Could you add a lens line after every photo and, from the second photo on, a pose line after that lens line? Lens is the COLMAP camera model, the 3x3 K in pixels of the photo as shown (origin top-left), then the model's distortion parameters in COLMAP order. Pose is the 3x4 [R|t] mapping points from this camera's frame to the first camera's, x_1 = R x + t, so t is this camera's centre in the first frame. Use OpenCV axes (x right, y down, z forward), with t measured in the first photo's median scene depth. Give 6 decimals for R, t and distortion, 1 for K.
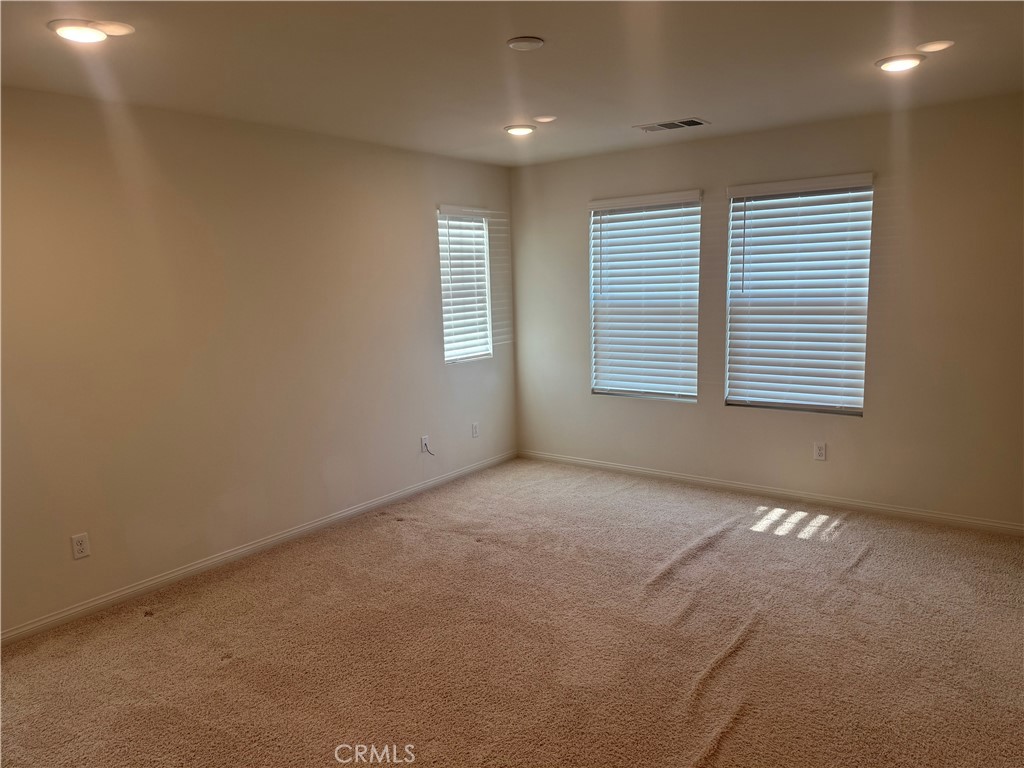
lens RADIAL K [[725.7, 0, 512.0], [0, 725.7, 384.0], [0, 0, 1]] dist [0.105134, 0.000448]
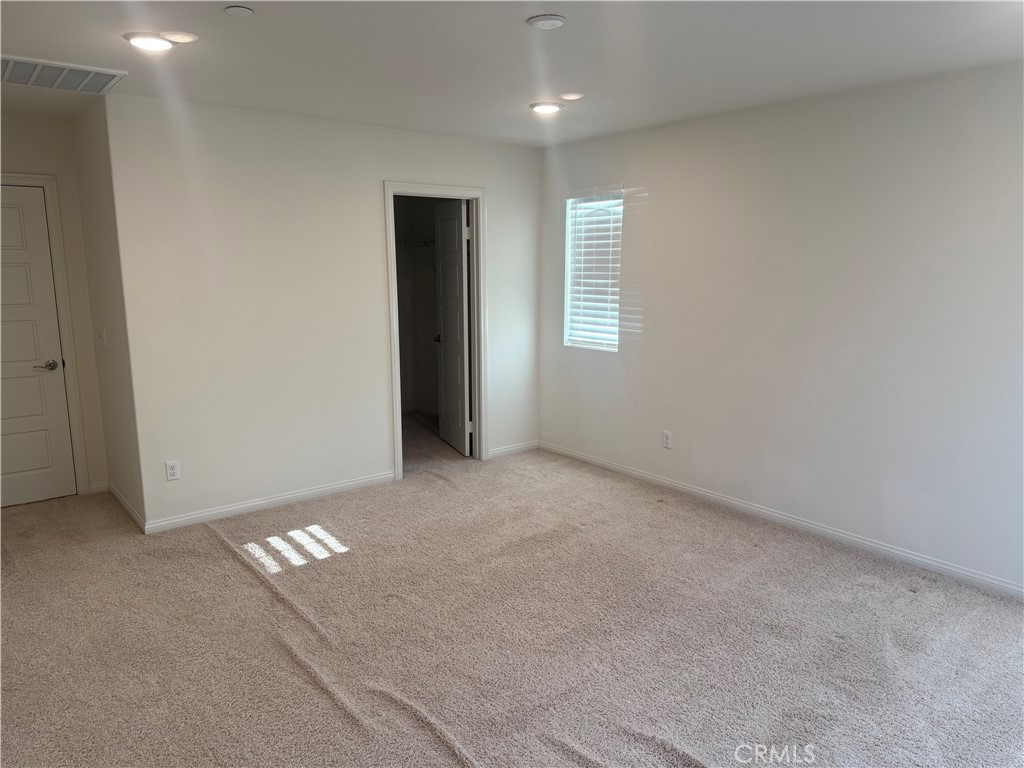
lens RADIAL K [[708.1, 0, 512.0], [0, 708.1, 384.0], [0, 0, 1]] dist [-0.002714, -0.001507]
pose [[-0.237606, 0.204218, -0.949652, 0.779168], [-0.133738, 0.961462, 0.240219, -0.179245], [0.962111, 0.184082, -0.201138, 0.960377]]
